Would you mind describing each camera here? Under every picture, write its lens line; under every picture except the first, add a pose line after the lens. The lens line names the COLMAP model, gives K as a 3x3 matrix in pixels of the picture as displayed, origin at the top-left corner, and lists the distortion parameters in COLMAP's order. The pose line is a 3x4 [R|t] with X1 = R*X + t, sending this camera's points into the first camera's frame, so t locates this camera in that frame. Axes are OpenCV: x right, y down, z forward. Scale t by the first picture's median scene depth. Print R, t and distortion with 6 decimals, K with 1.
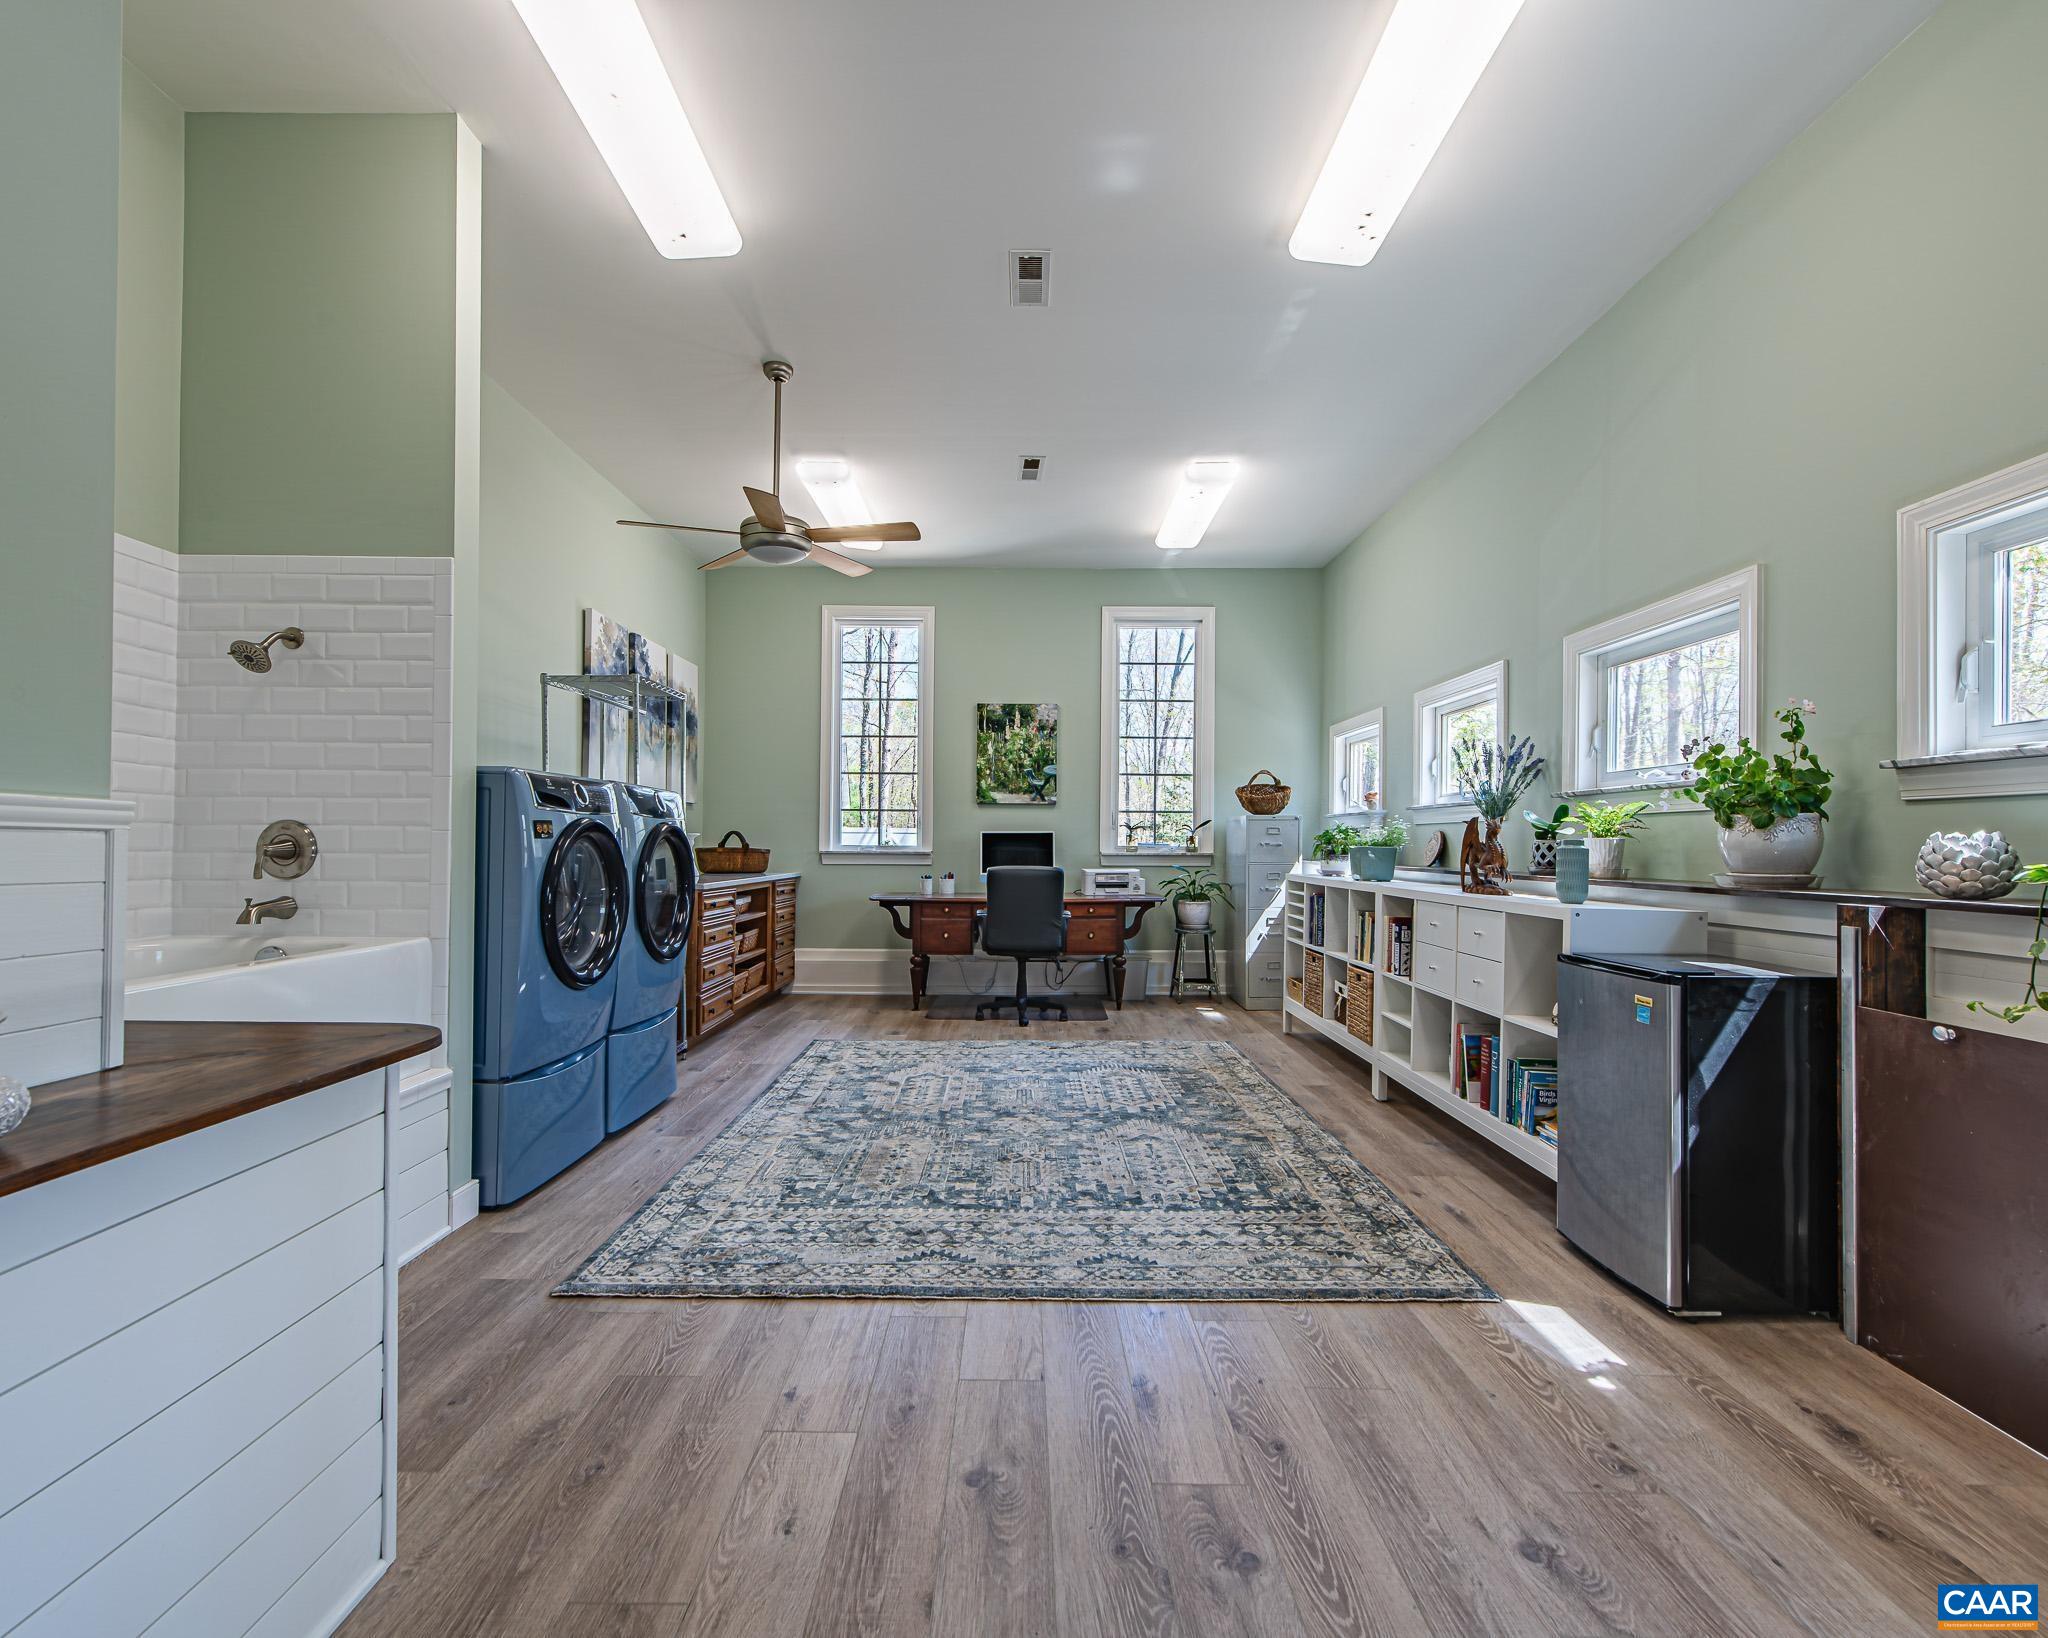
lens RADIAL K [[1046.5, 0, 1028.5], [0, 1046.5, 831.5], [0, 0, 1]] dist [0.000988, 0.000201]
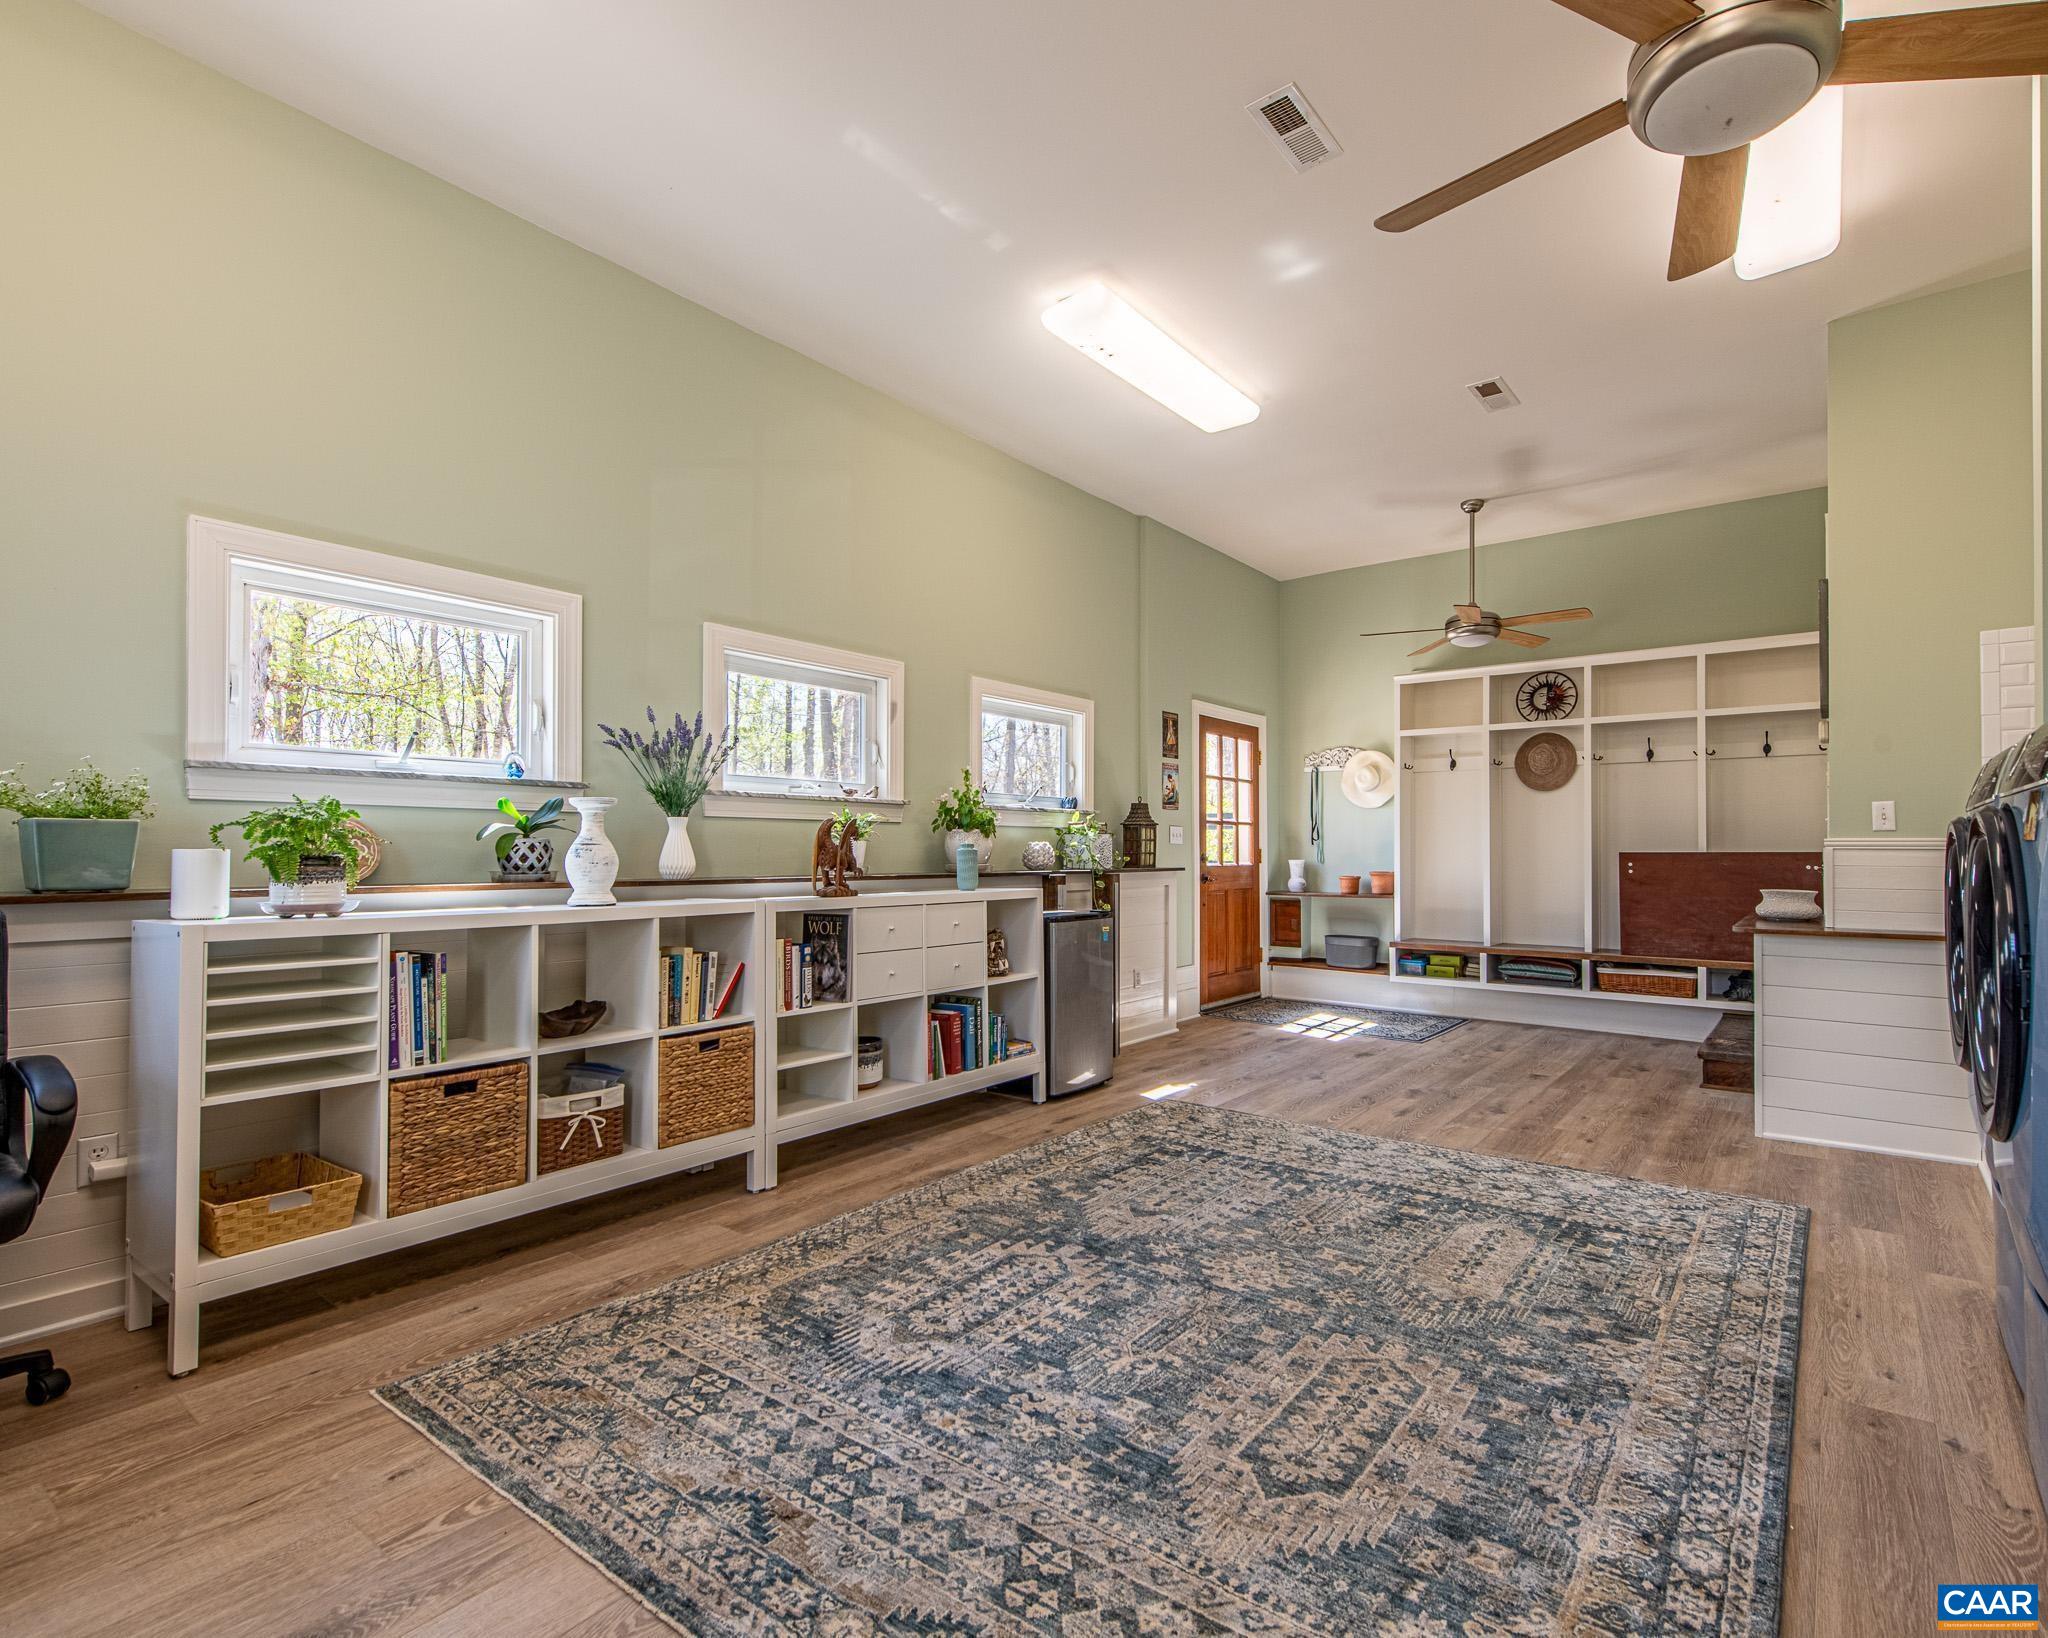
lens RADIAL K [[1046.5, 0, 1031.8], [0, 1046.5, 826.7], [0, 0, 1]] dist [0.000988, 0.000201]
pose [[-0.792493, 0.002651, 0.609876, -0.365560], [-0.015345, 0.999587, -0.024285, 0.015349], [-0.609688, -0.028604, -0.792125, 1.964244]]
